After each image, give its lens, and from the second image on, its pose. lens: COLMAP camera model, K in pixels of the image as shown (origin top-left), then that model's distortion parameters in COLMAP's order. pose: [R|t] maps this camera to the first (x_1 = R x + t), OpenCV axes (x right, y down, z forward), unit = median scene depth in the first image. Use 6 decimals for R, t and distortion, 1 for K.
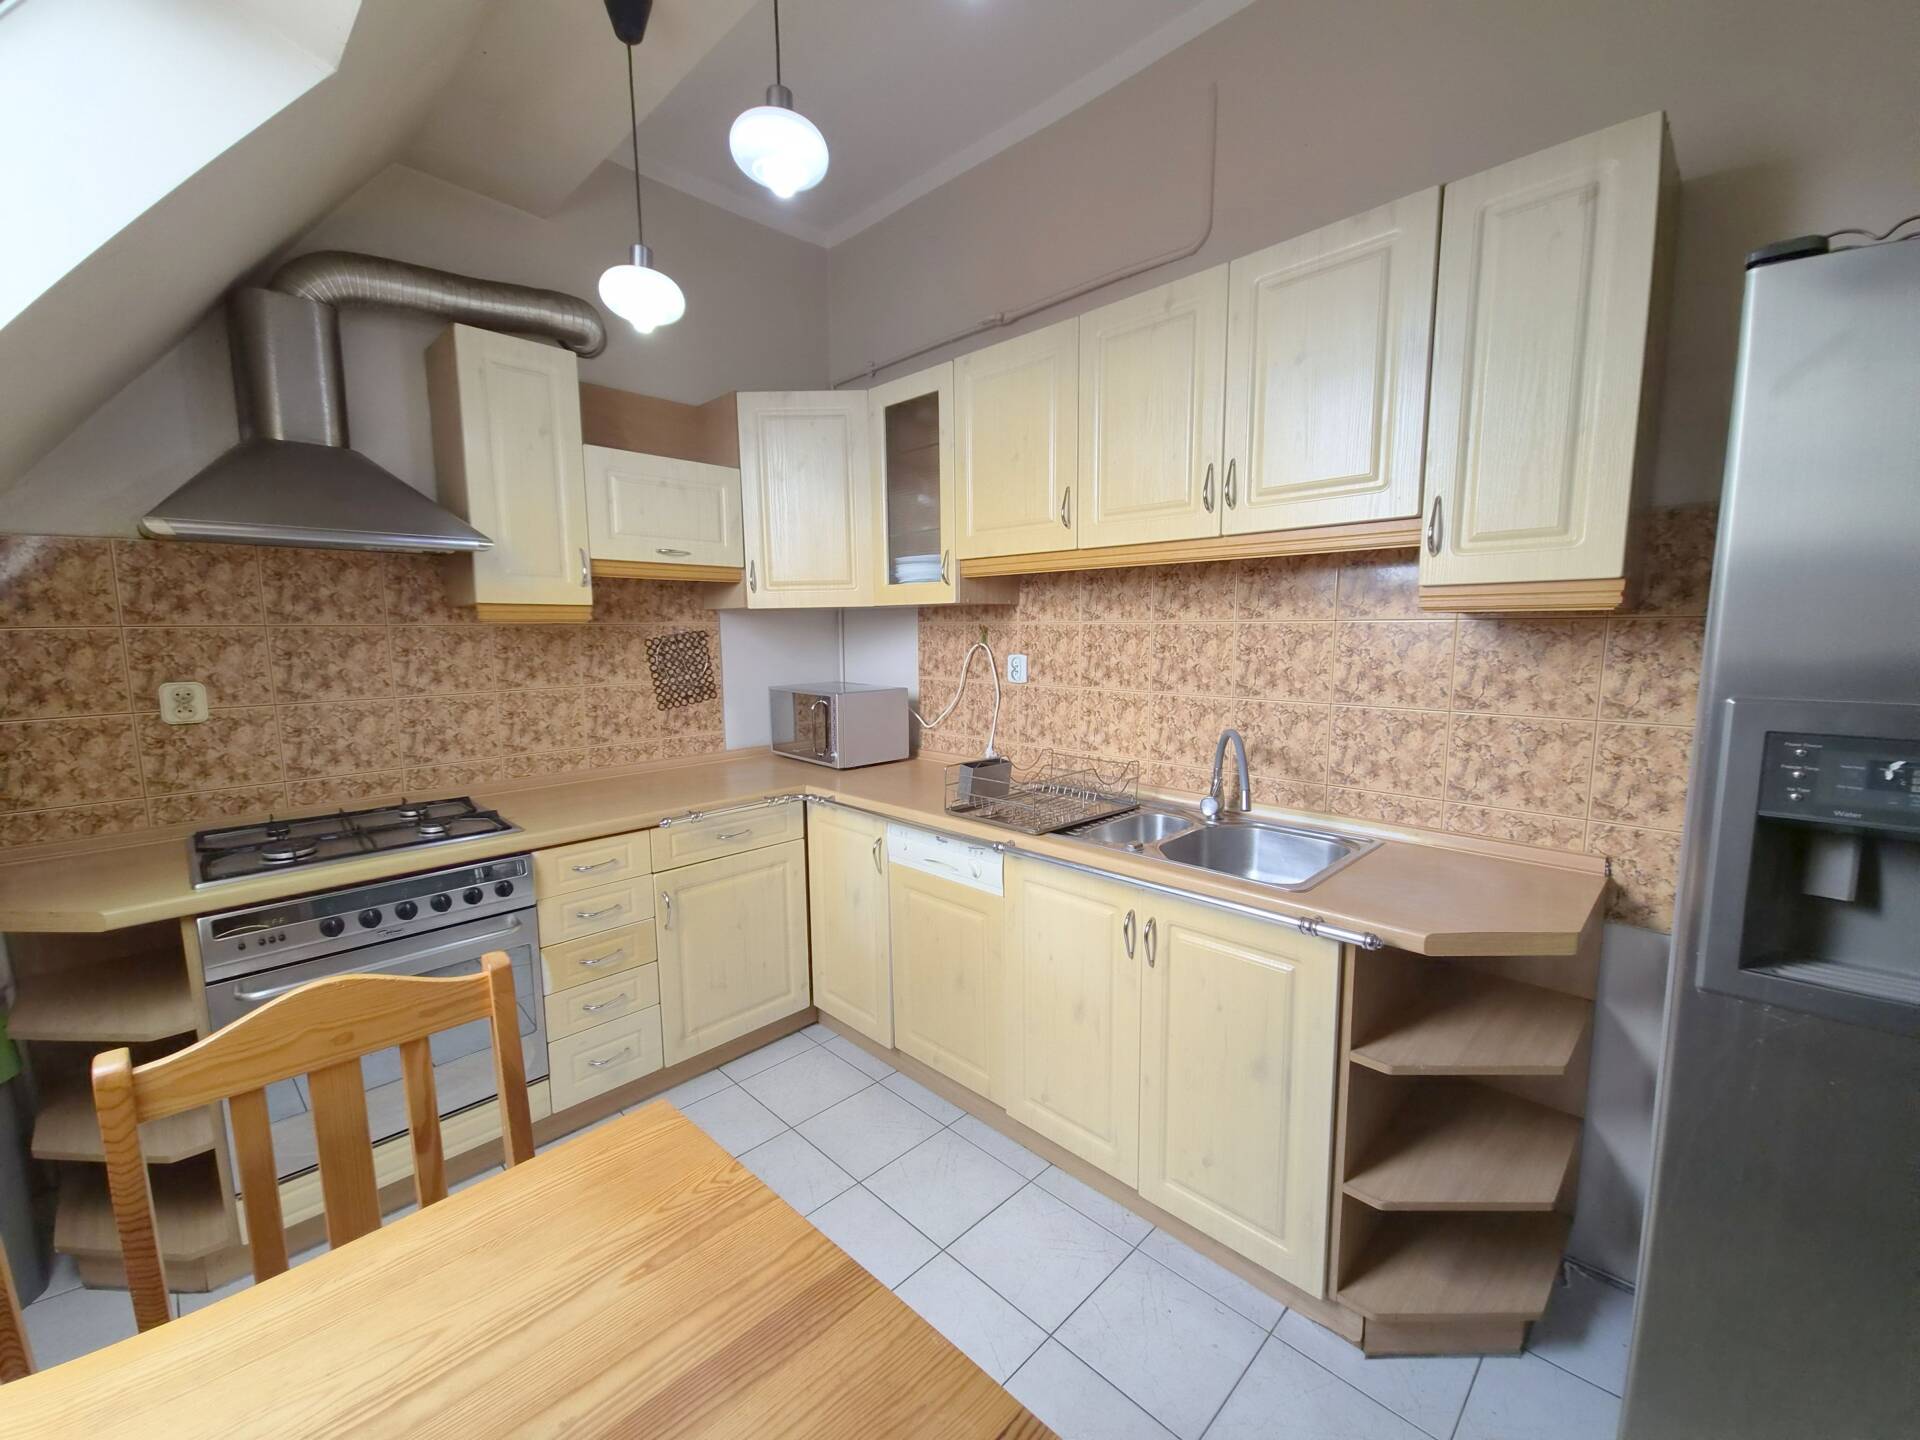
lens RADIAL K [[777.4, 0, 964.3], [0, 777.4, 725.4], [0, 0, 1]] dist [0.003972, 0.000390]
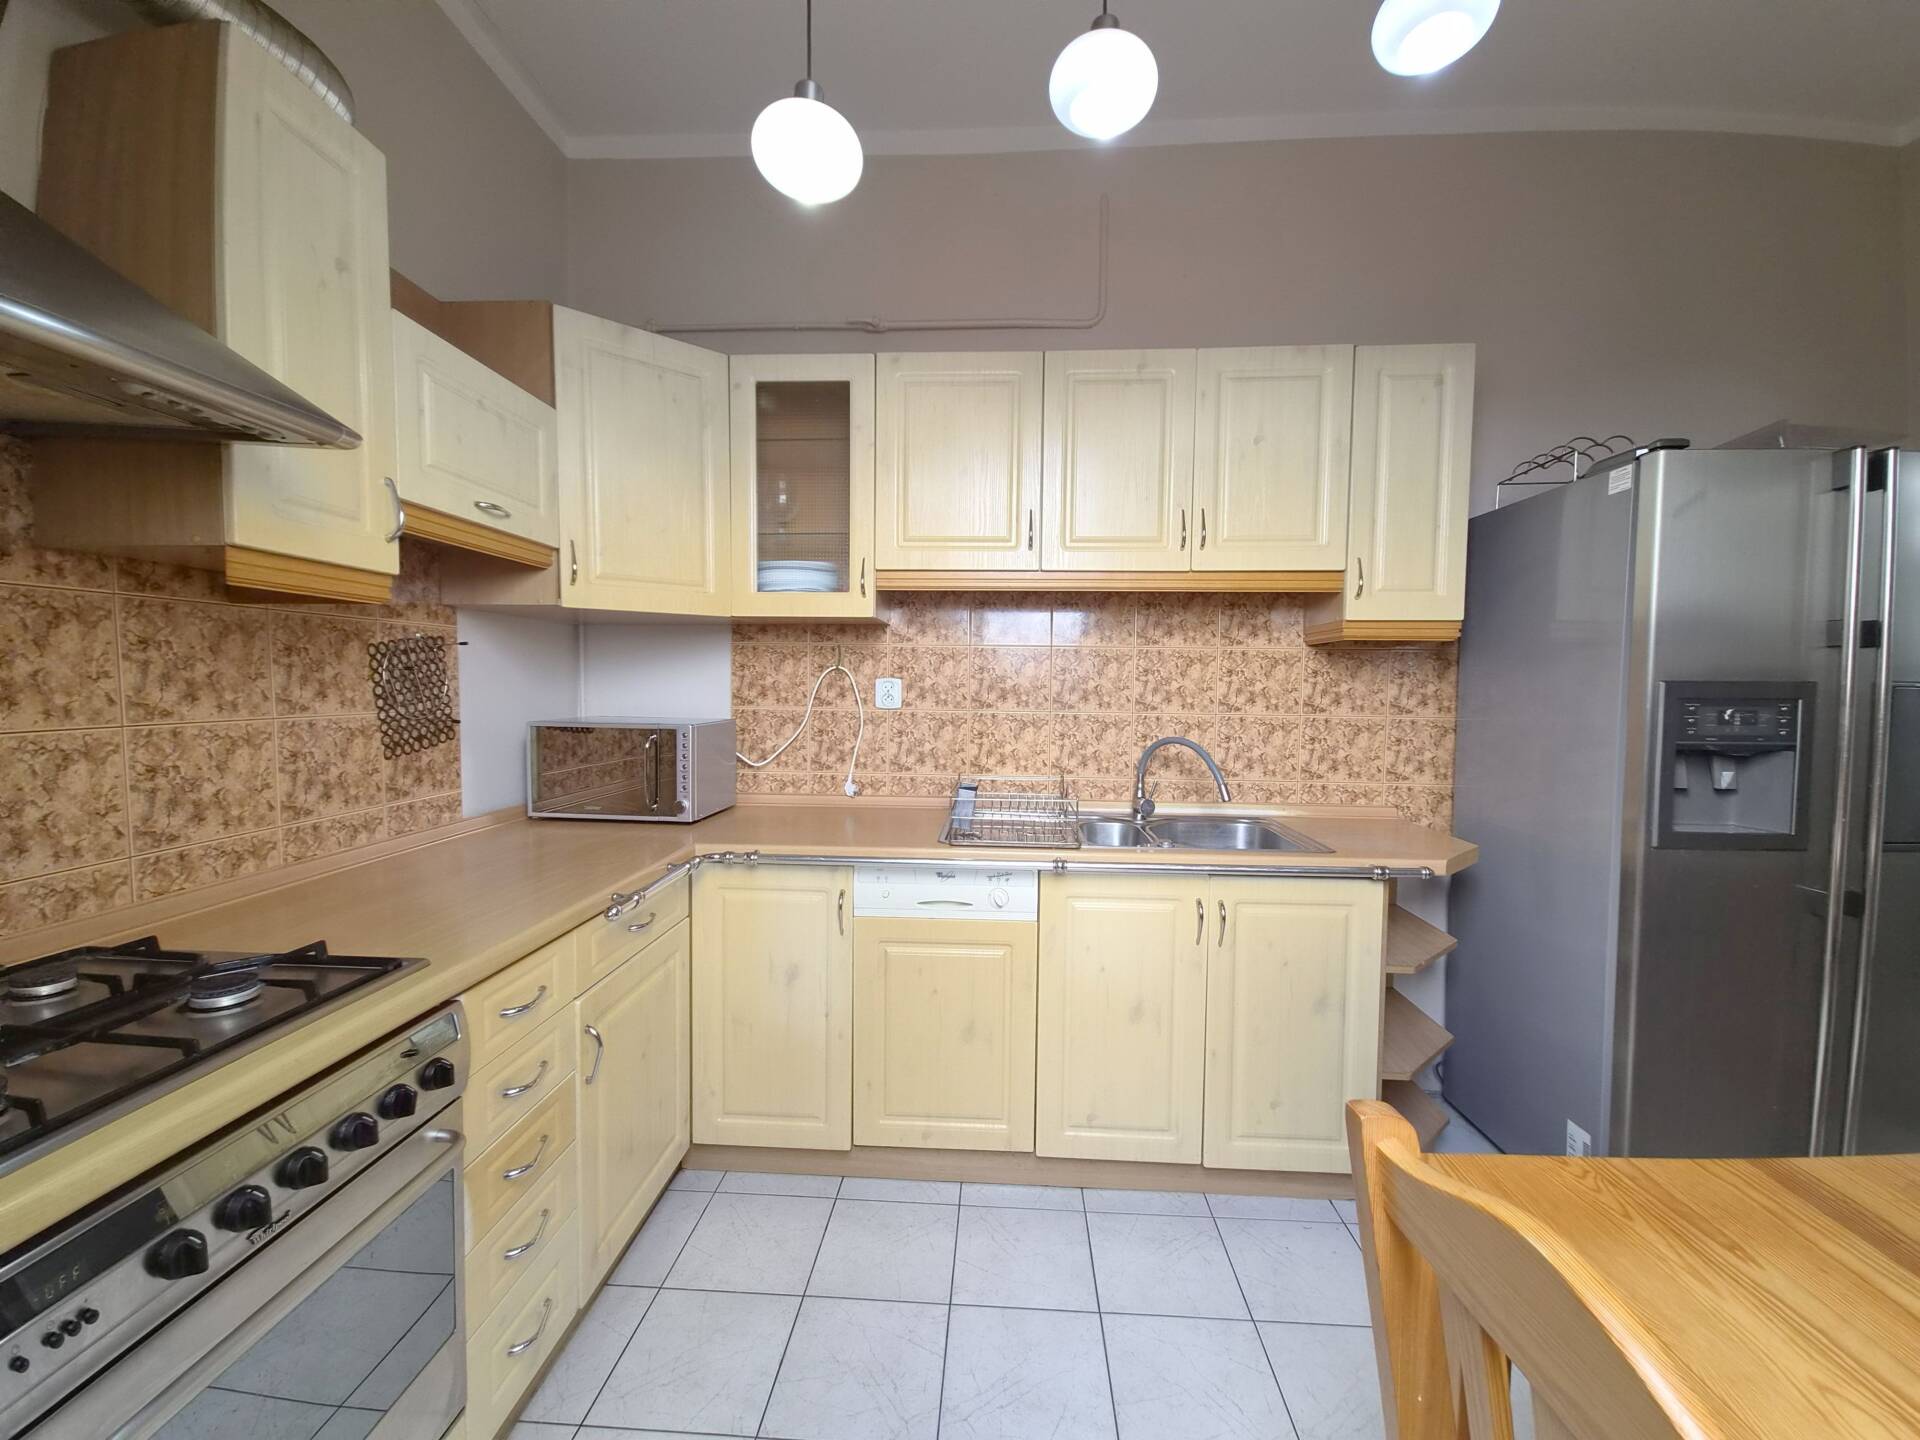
lens RADIAL K [[777.4, 0, 964.3], [0, 777.4, 725.4], [0, 0, 1]] dist [0.003972, 0.000390]
pose [[0.748489, -0.020643, 0.662826, -0.544650], [0.067915, 0.996646, -0.045653, 0.015986], [-0.659661, 0.079187, 0.747380, 0.275053]]
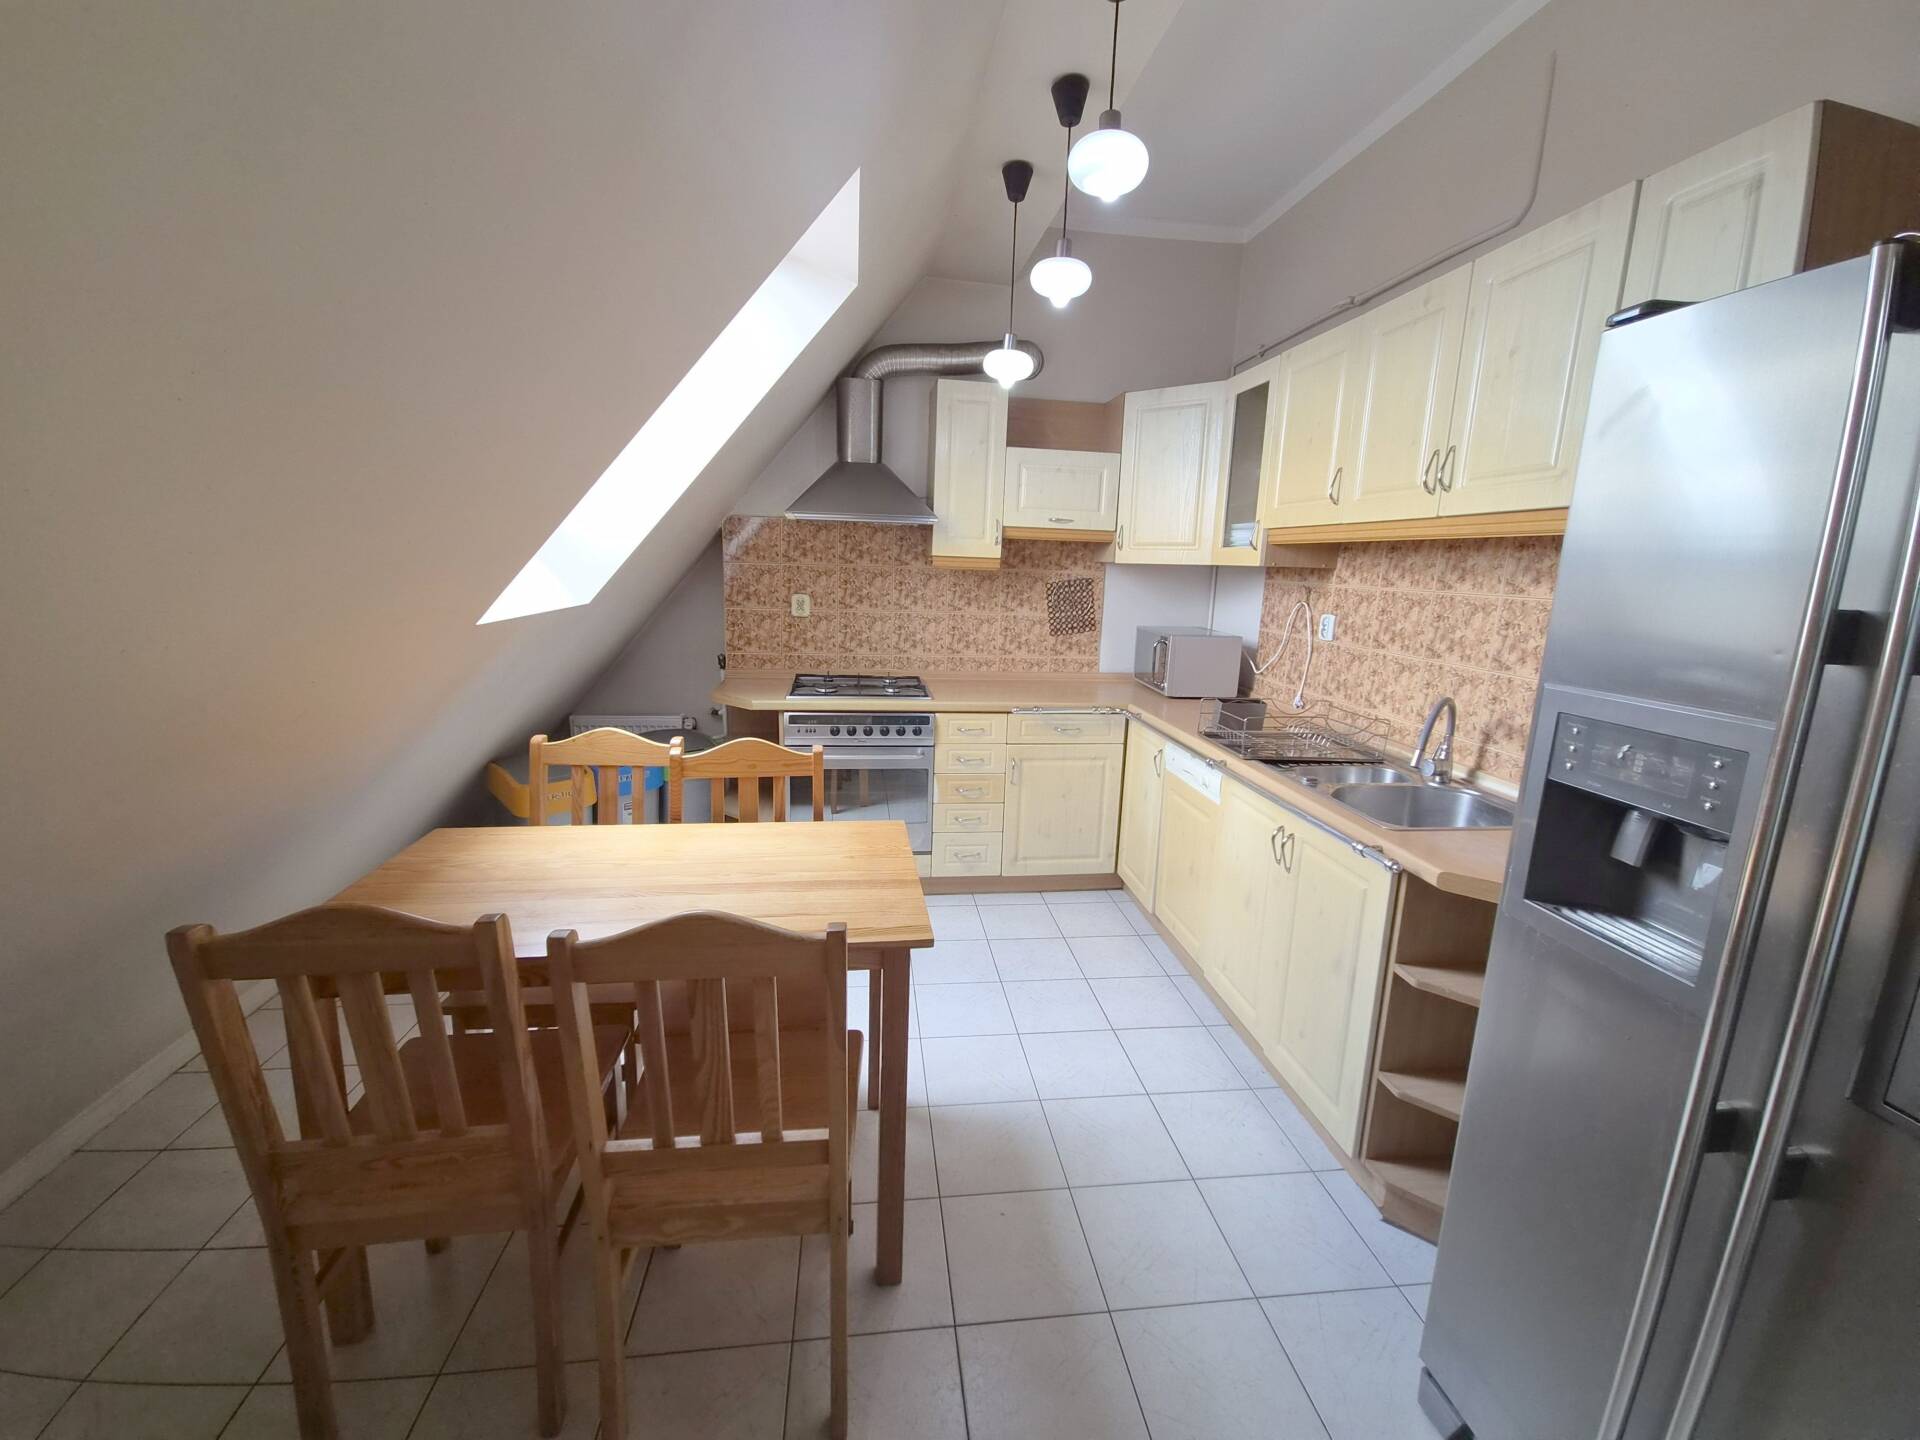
lens RADIAL K [[781.2, 0, 959.5], [0, 781.2, 716.8], [0, 0, 1]] dist [0.002045, 0.000144]
pose [[0.785724, 0.154323, -0.599018, 0.383445], [-0.116319, 0.987965, 0.101952, -0.000214], [0.607542, -0.010429, 0.794219, -0.216068]]
